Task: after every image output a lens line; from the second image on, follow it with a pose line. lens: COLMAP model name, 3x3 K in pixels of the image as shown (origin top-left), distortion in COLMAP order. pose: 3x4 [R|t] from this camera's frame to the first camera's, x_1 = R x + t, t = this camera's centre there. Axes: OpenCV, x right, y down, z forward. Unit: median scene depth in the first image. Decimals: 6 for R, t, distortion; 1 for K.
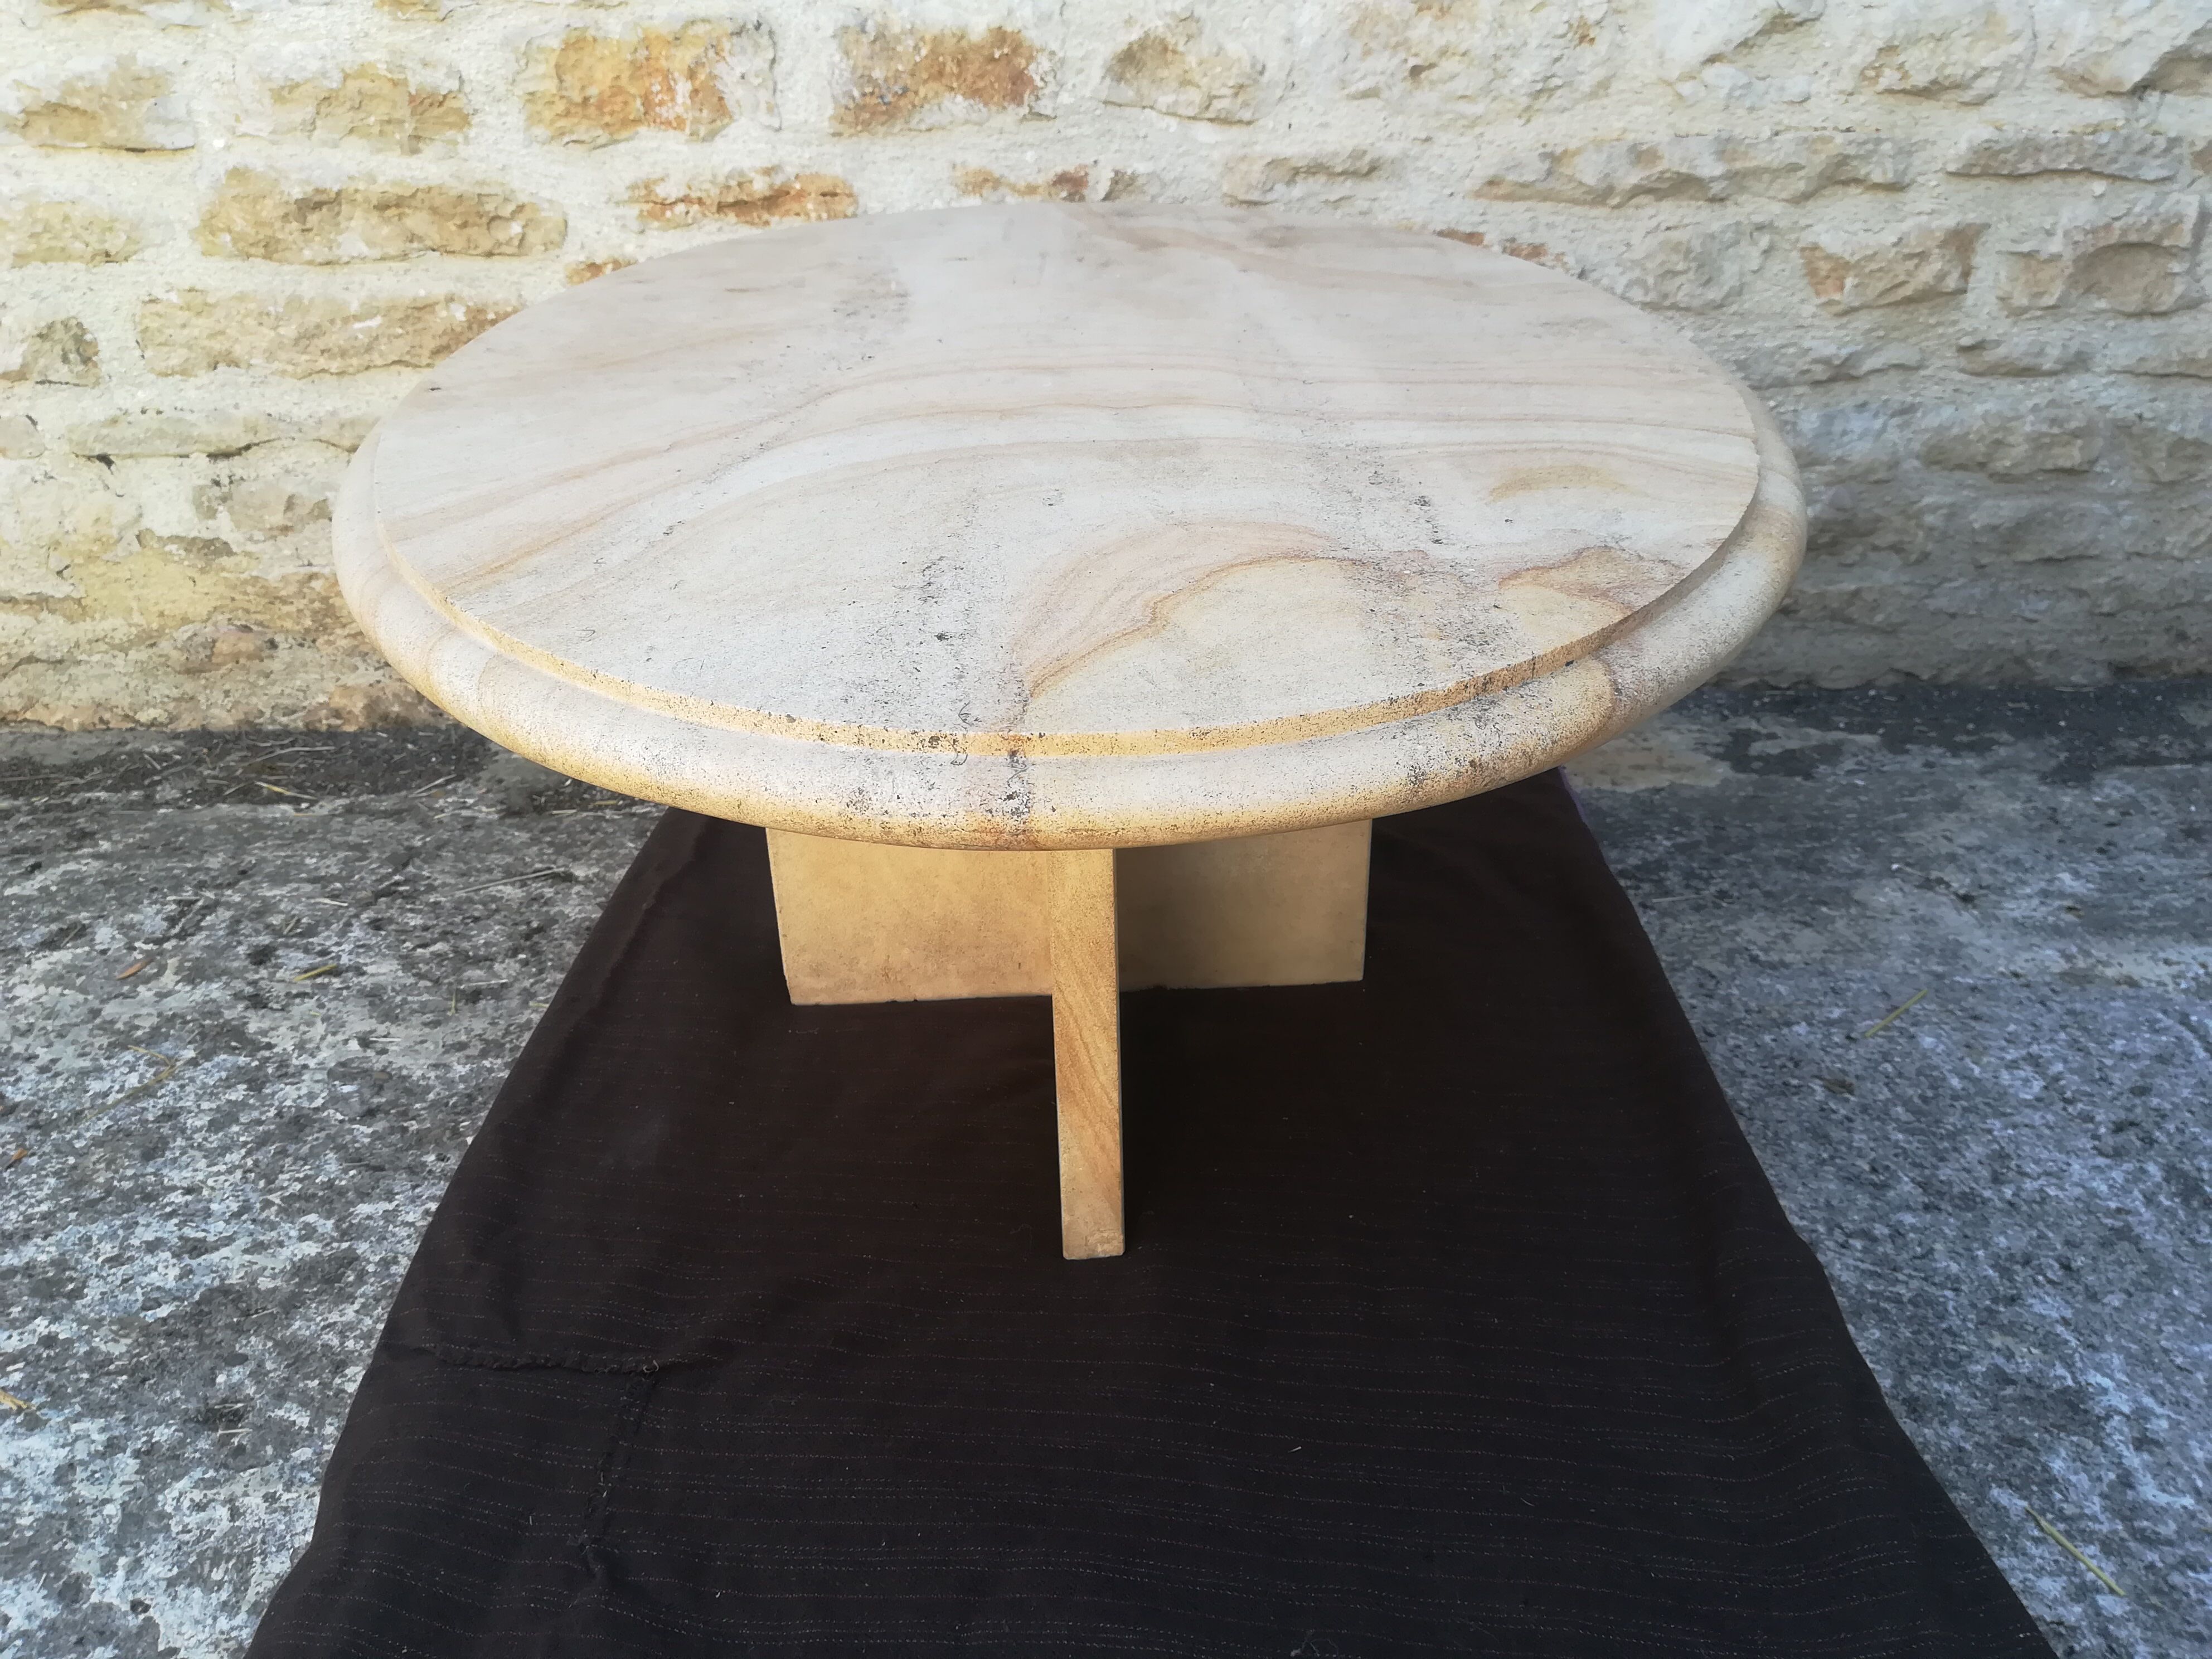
lens RADIAL K [[1731.3, 0, 1111.5], [0, 1731.3, 849.9], [0, 0, 1]] dist [0.041973, -0.069485]
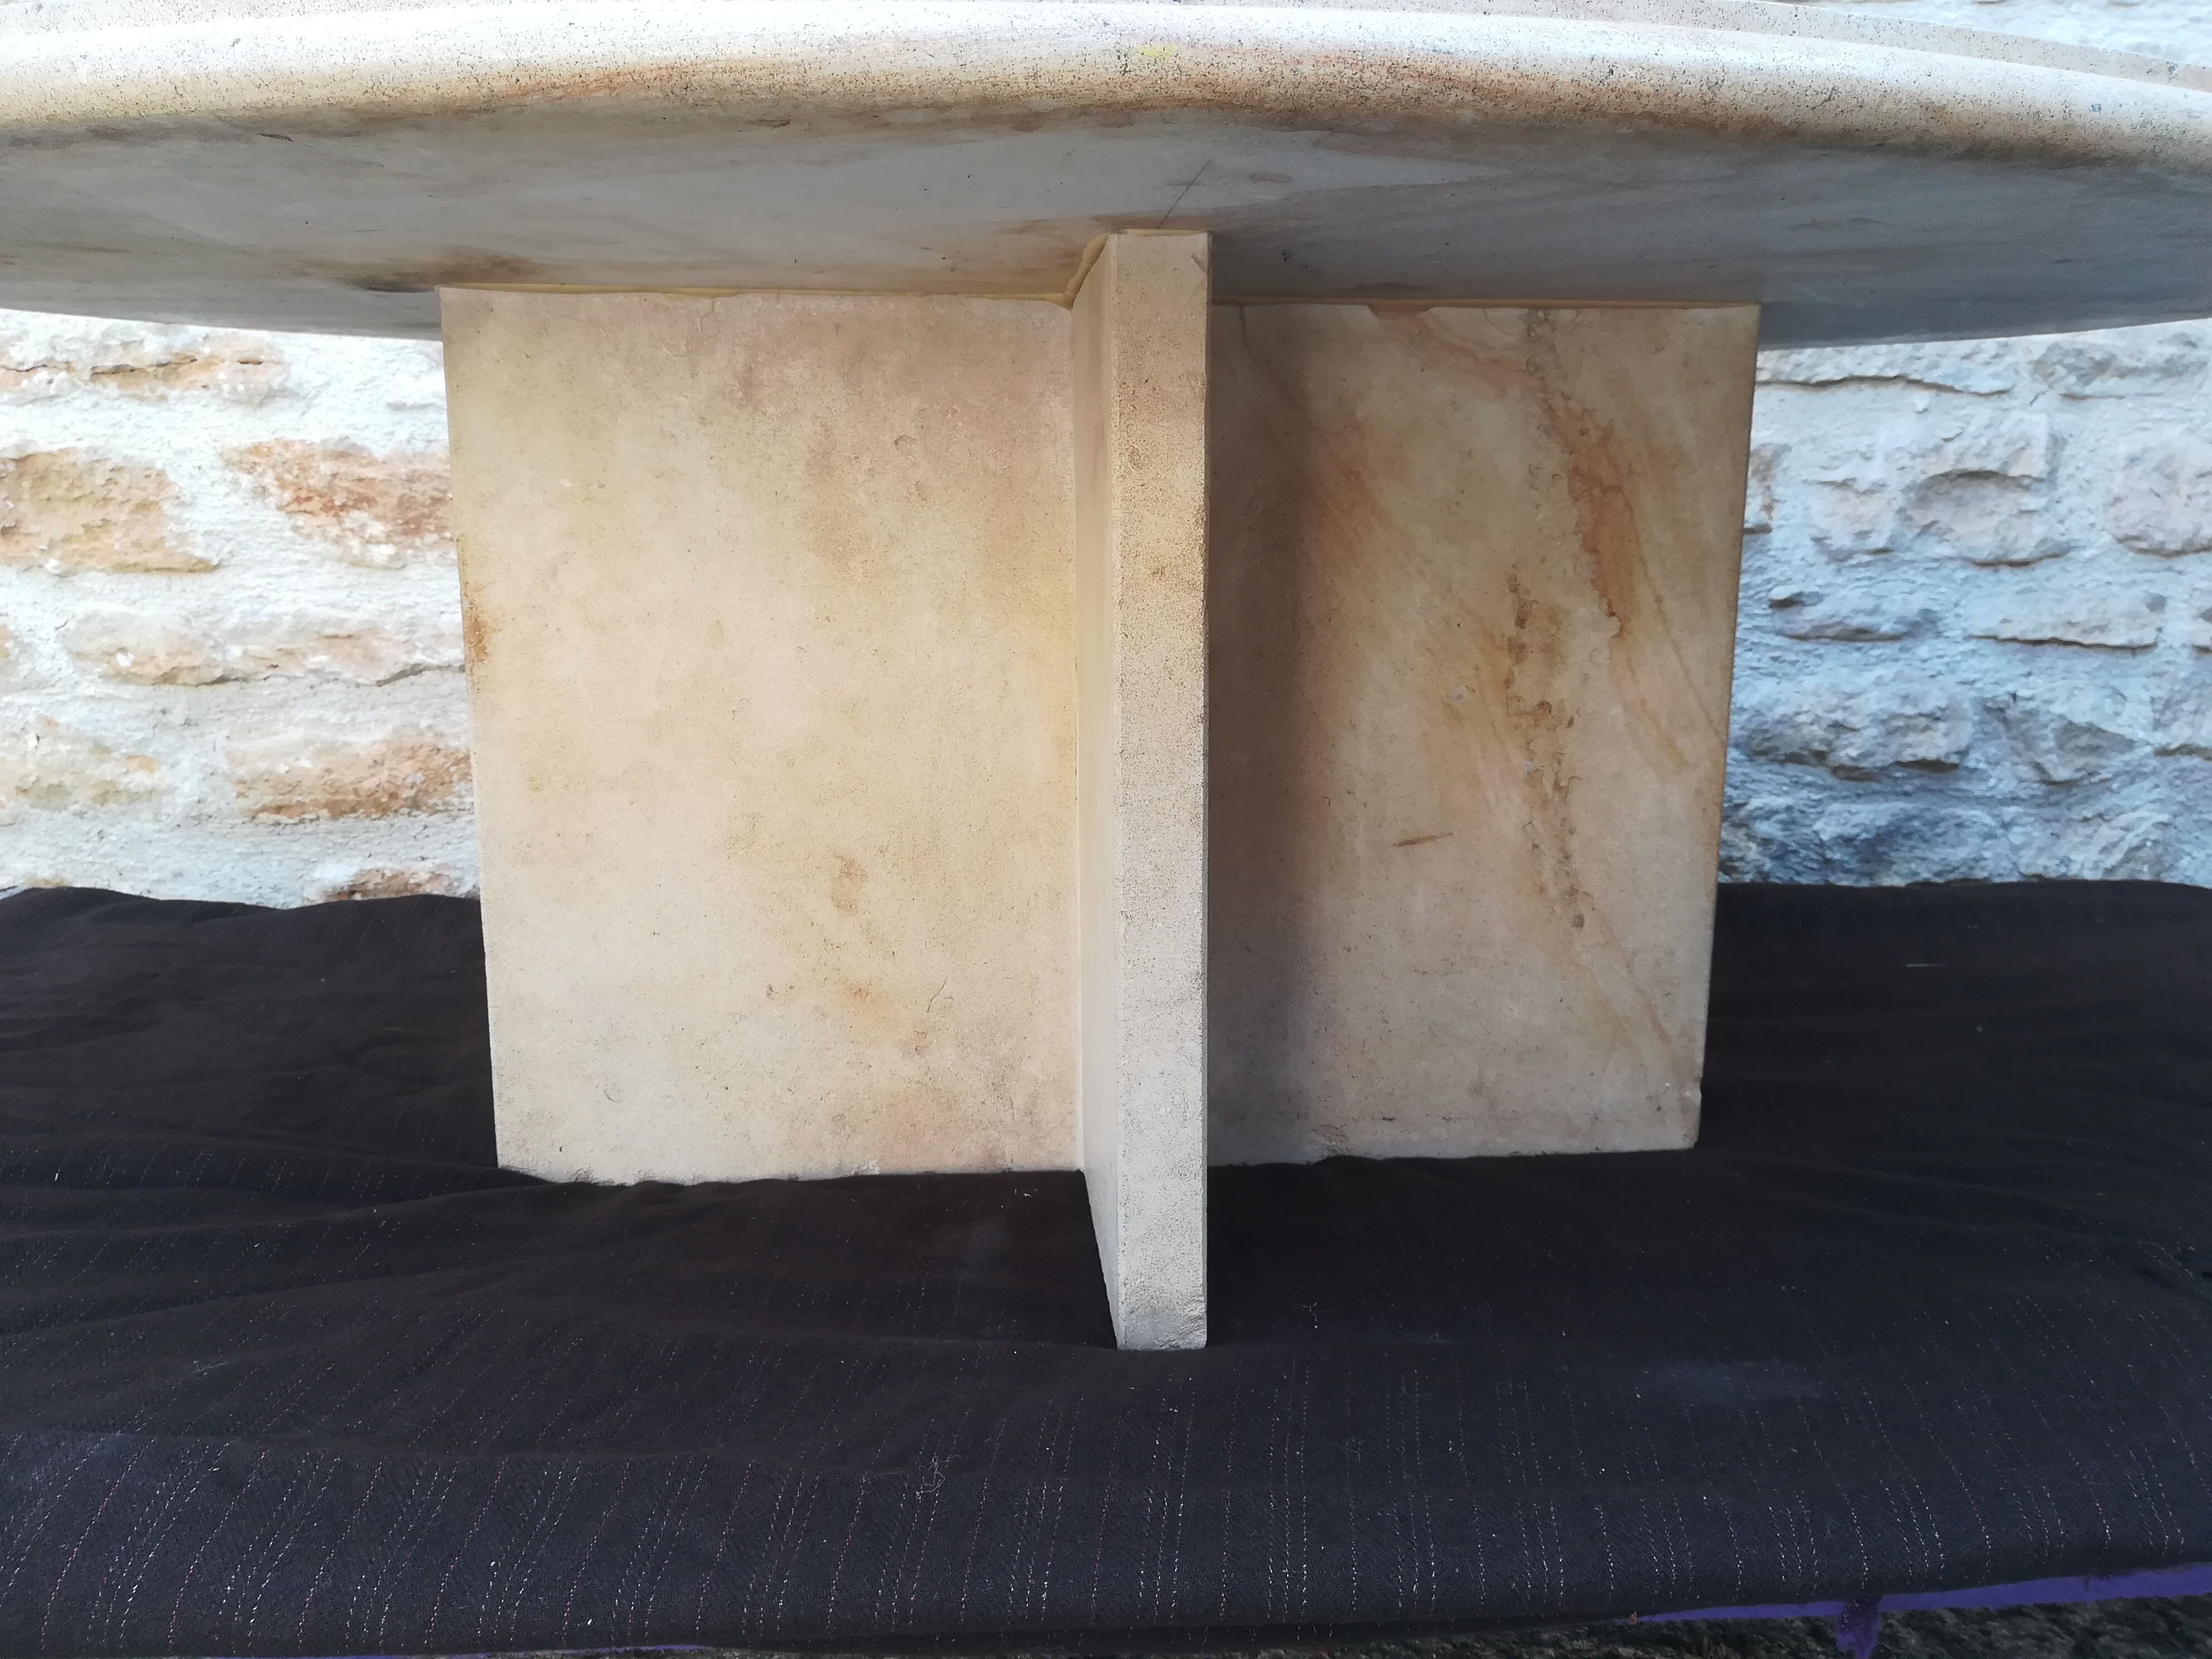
lens RADIAL K [[1731.3, 0, 1108.8], [0, 1731.3, 844.1], [0, 0, 1]] dist [0.041973, -0.069485]
pose [[0.997973, 0.007281, 0.063220, 0.155128], [0.011829, 0.954898, -0.296698, 0.040899], [-0.062529, 0.296844, 0.952877, 0.336146]]
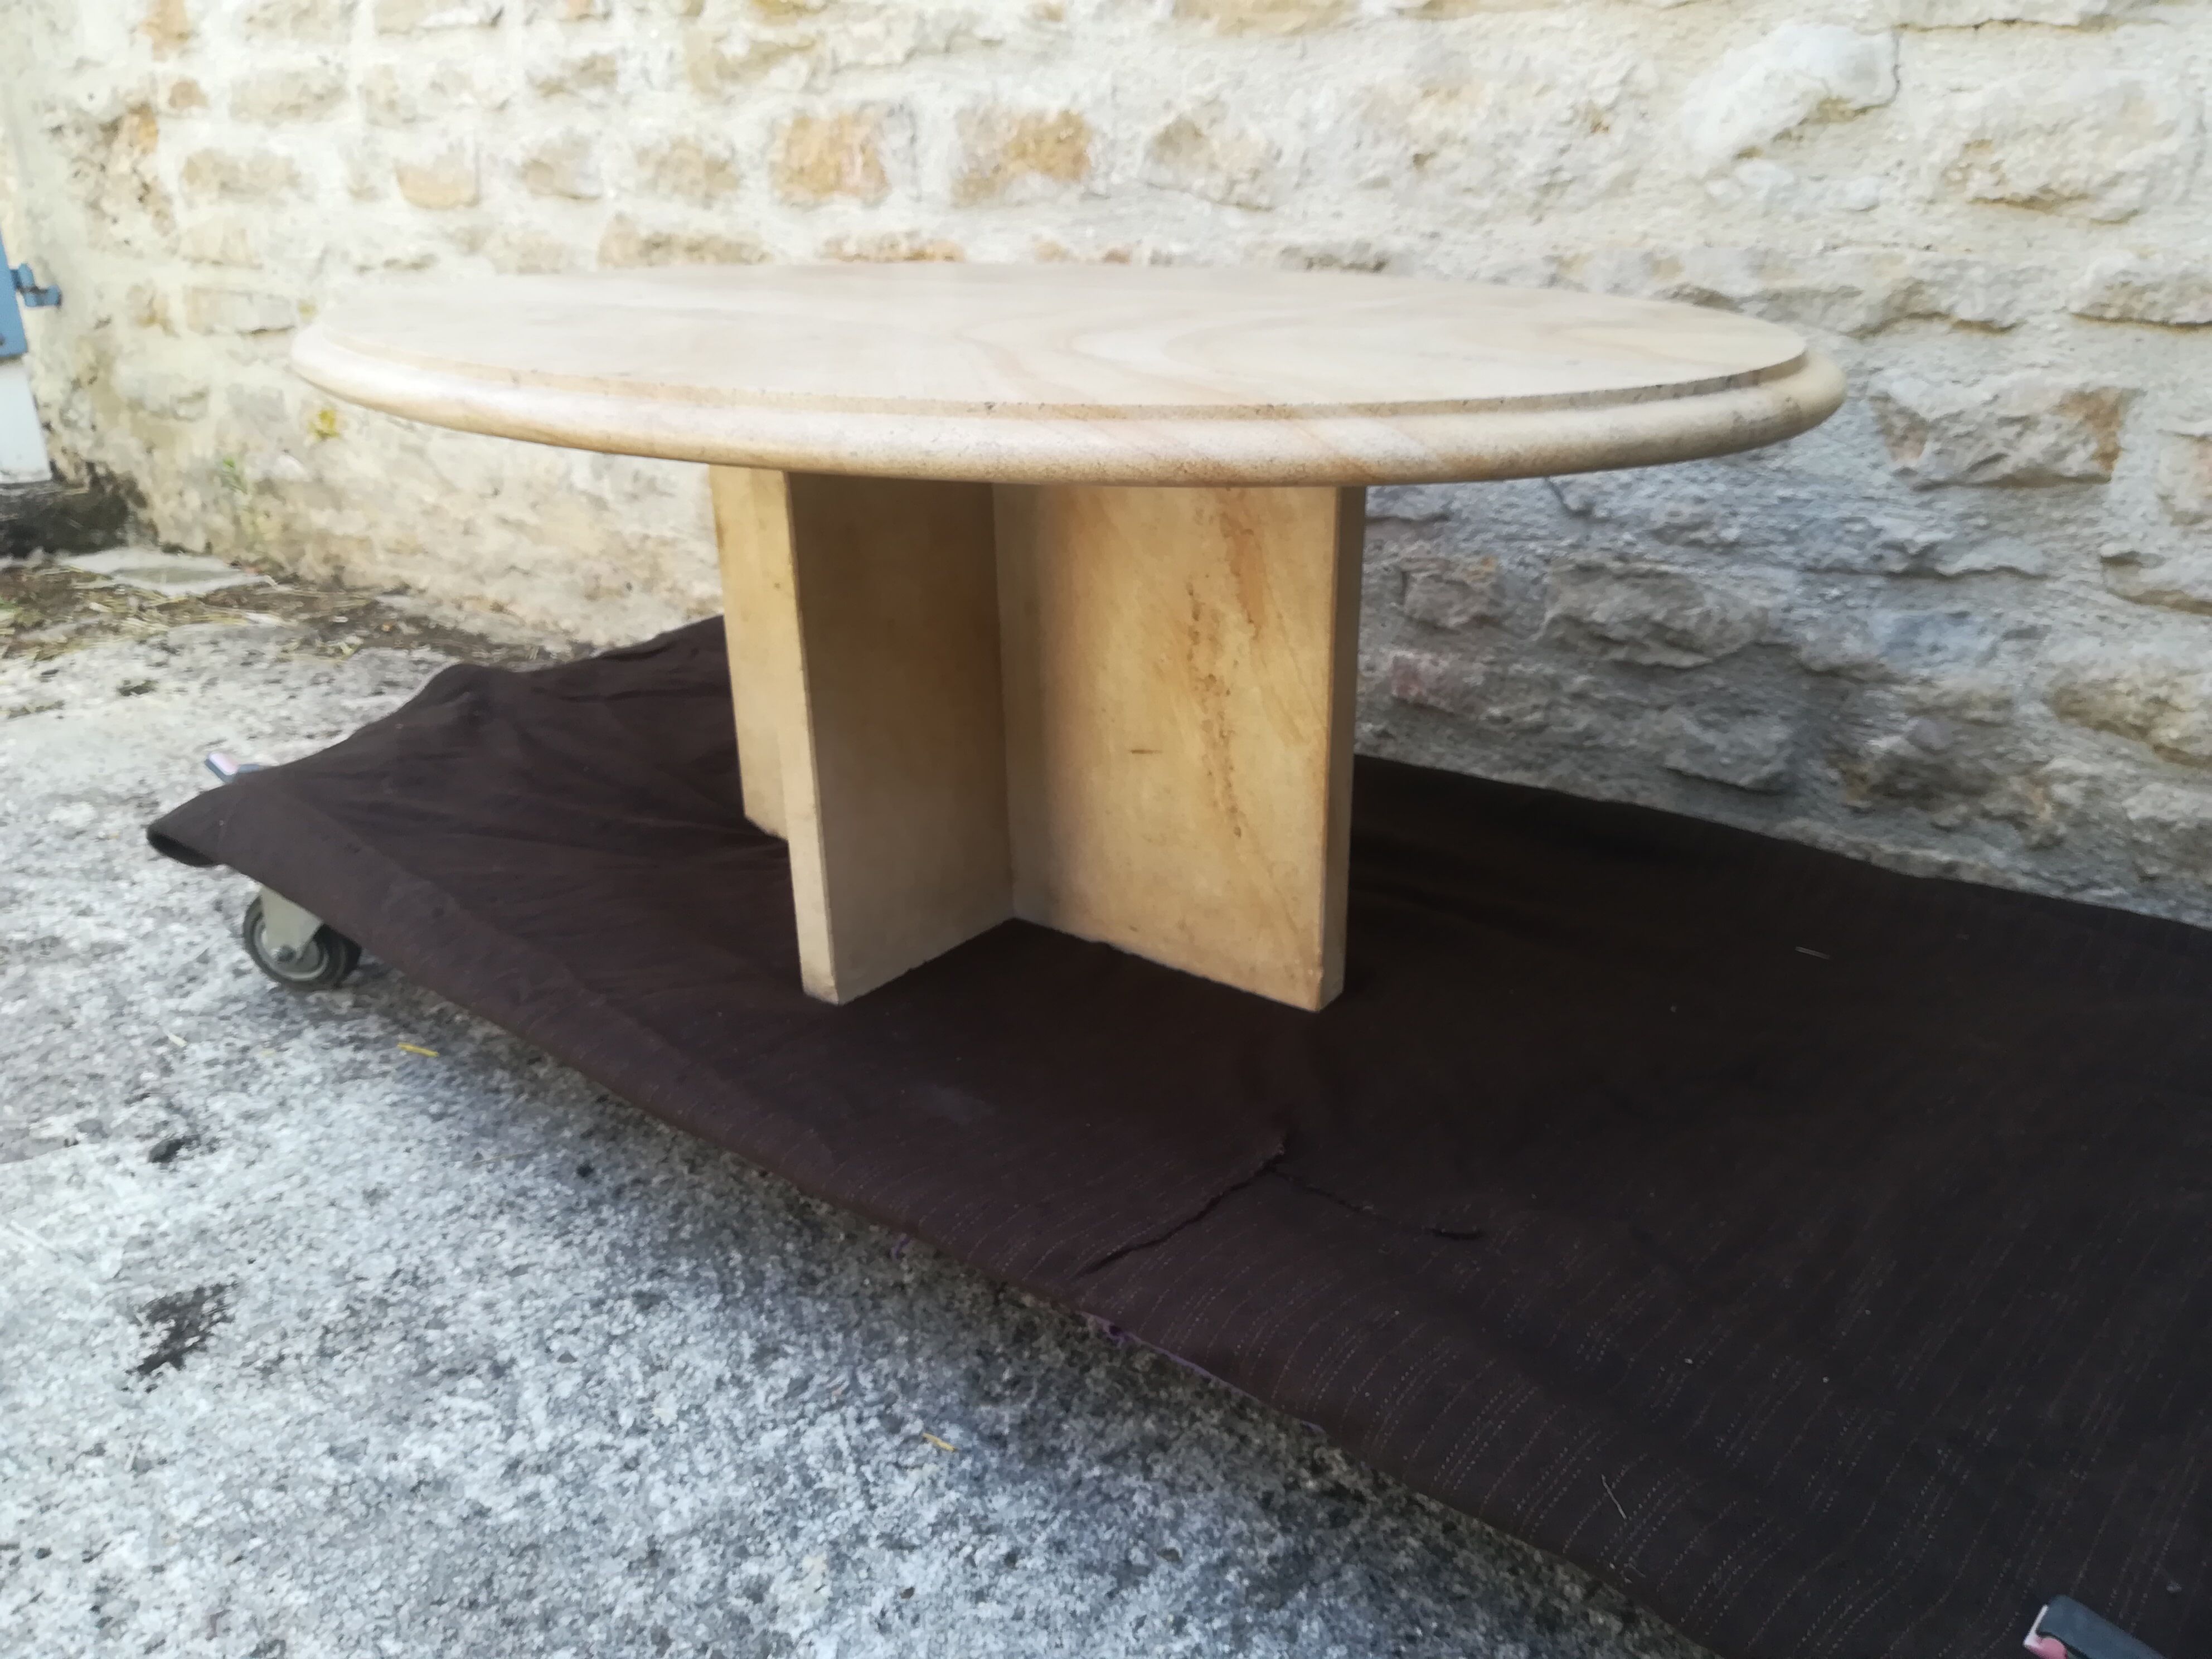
lens RADIAL K [[1731.3, 0, 1113.0], [0, 1731.3, 859.5], [0, 0, 1]] dist [0.041973, -0.069485]
pose [[0.769910, 0.255144, -0.584927, 0.661927], [-0.301673, 0.953228, 0.018719, -0.064755], [0.562344, 0.162044, 0.810870, 0.224158]]
